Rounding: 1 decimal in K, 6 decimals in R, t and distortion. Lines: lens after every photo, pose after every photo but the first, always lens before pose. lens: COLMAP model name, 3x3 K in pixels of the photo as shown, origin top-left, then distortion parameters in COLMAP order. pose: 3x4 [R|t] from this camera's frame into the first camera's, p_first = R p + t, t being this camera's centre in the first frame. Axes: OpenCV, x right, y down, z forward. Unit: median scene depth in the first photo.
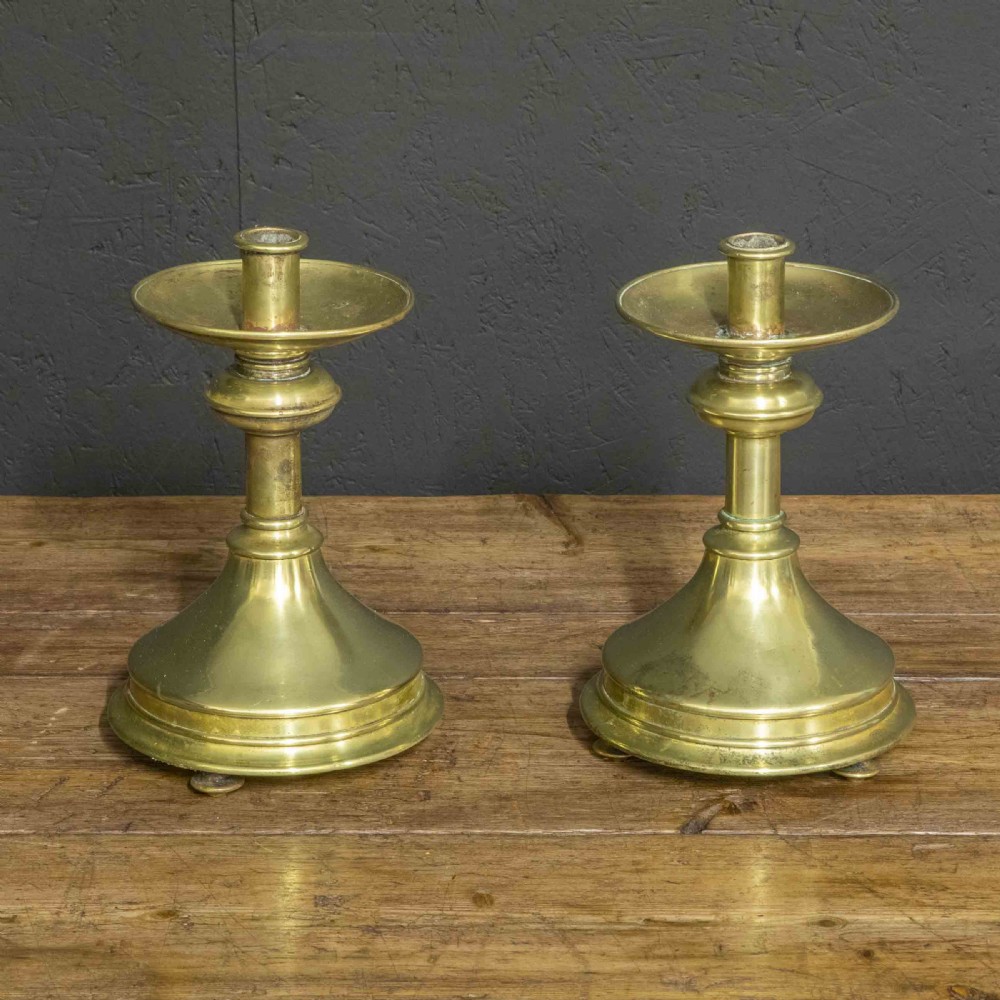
lens RADIAL K [[3306.6, 0, 559.1], [0, 3306.6, 456.5], [0, 0, 1]] dist [0.037868, 0.000000]
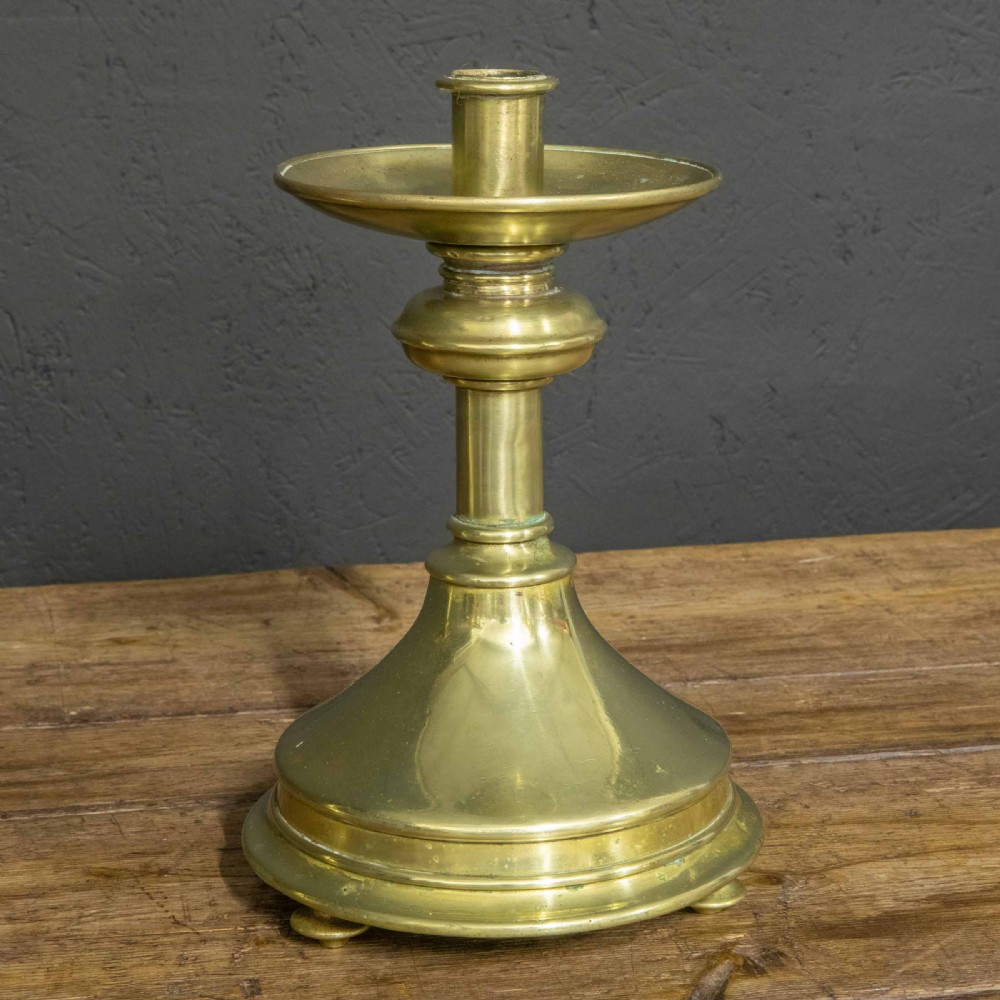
lens RADIAL K [[2429.2, 0, 533.6], [0, 2429.2, 441.5], [0, 0, 1]] dist [0.064723, 0.000000]
pose [[0.988388, -0.054003, 0.142031, -0.040846], [0.066875, 0.993920, -0.087472, 0.038746], [-0.136444, 0.095954, 0.985990, 0.462231]]
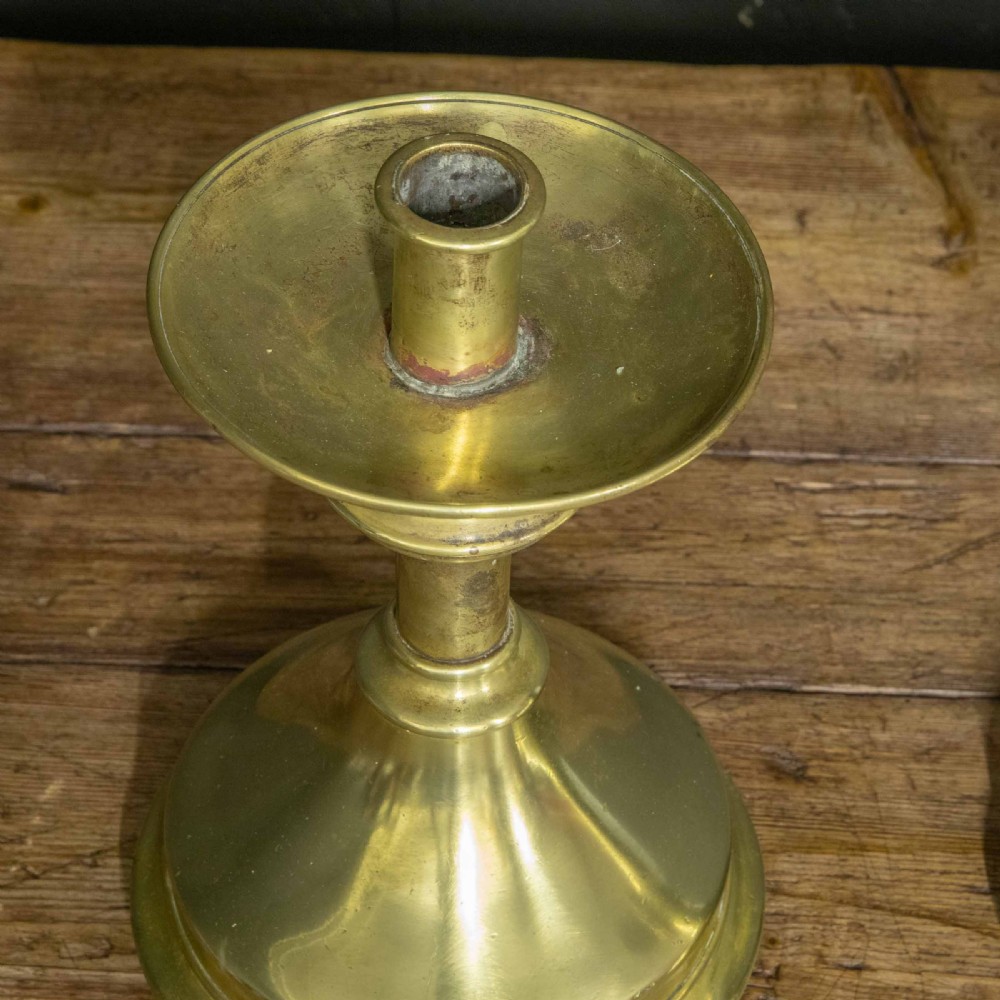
lens RADIAL K [[3072.8, 0, 524.1], [0, 3072.8, 429.1], [0, 0, 1]] dist [0.109640, 0.000000]
pose [[0.998221, 0.048707, -0.034396, -0.053058], [-0.028953, 0.900207, 0.434498, -0.181023], [0.052126, -0.432729, 0.900016, 0.521220]]
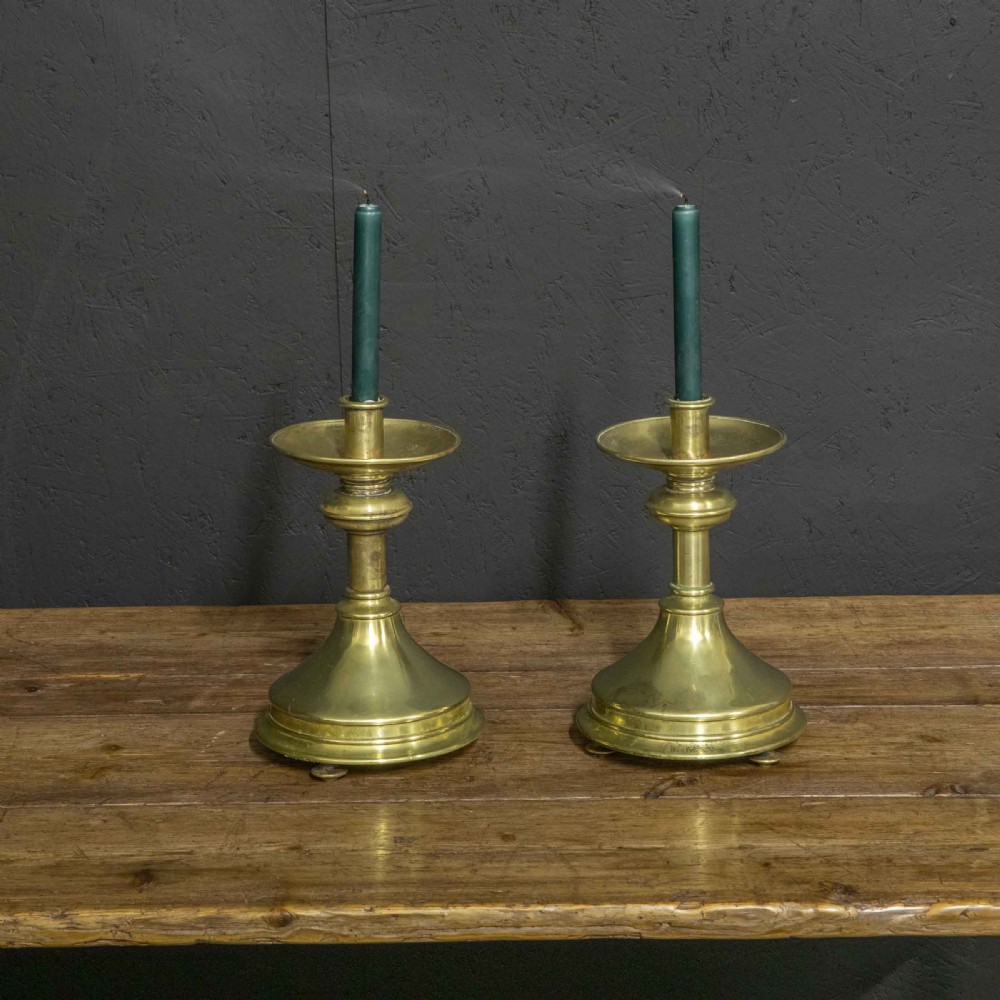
lens RADIAL K [[2664.9, 0, 610.5], [0, 2664.9, 433.3], [0, 0, 1]] dist [0.043791, 0.000000]
pose [[0.999885, -0.014612, 0.003971, 0.016298], [0.014927, 0.995207, -0.096640, 0.055984], [-0.002540, 0.096688, 0.995312, -0.163157]]
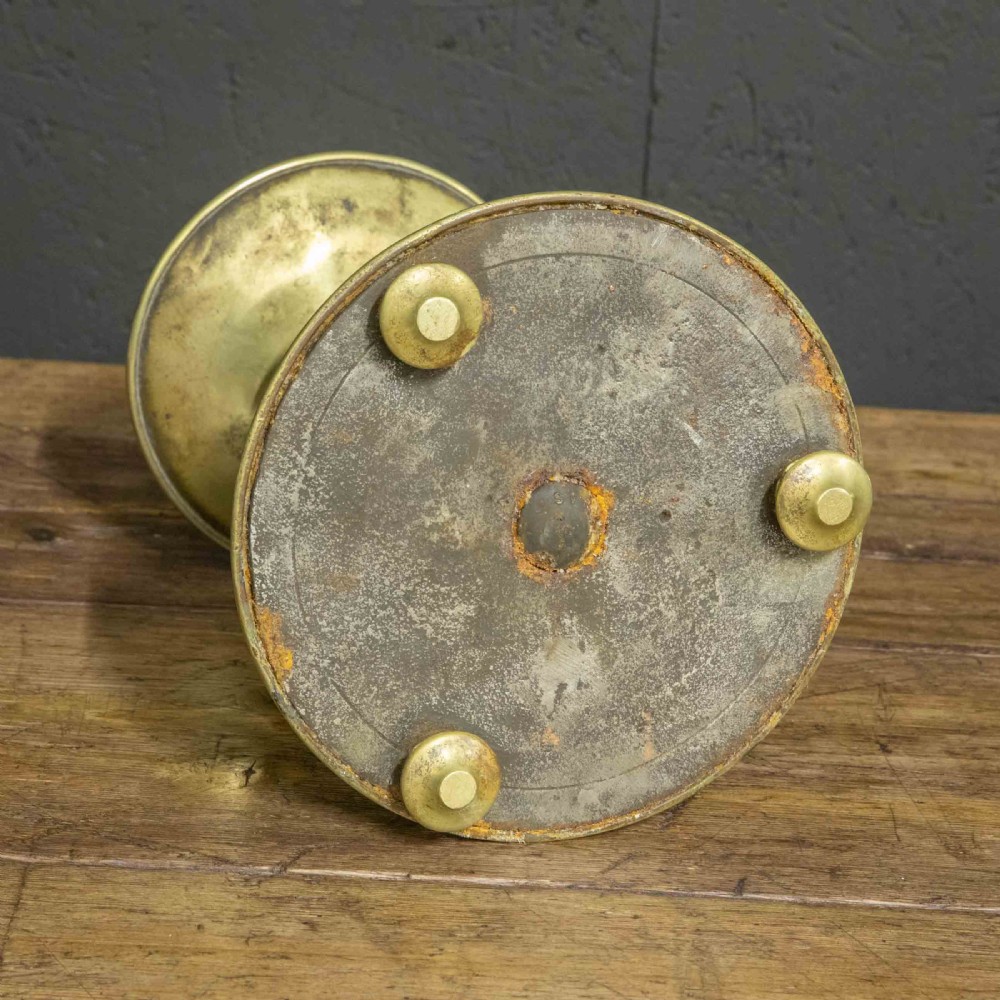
lens RADIAL K [[3072.8, 0, 502.0], [0, 3072.8, 453.9], [0, 0, 1]] dist [0.109640, 0.000000]
pose [[0.998539, 0.053821, 0.004710, -0.146361], [-0.053586, 0.997733, -0.040712, 0.054477], [-0.006890, 0.040400, 0.999160, 0.422012]]
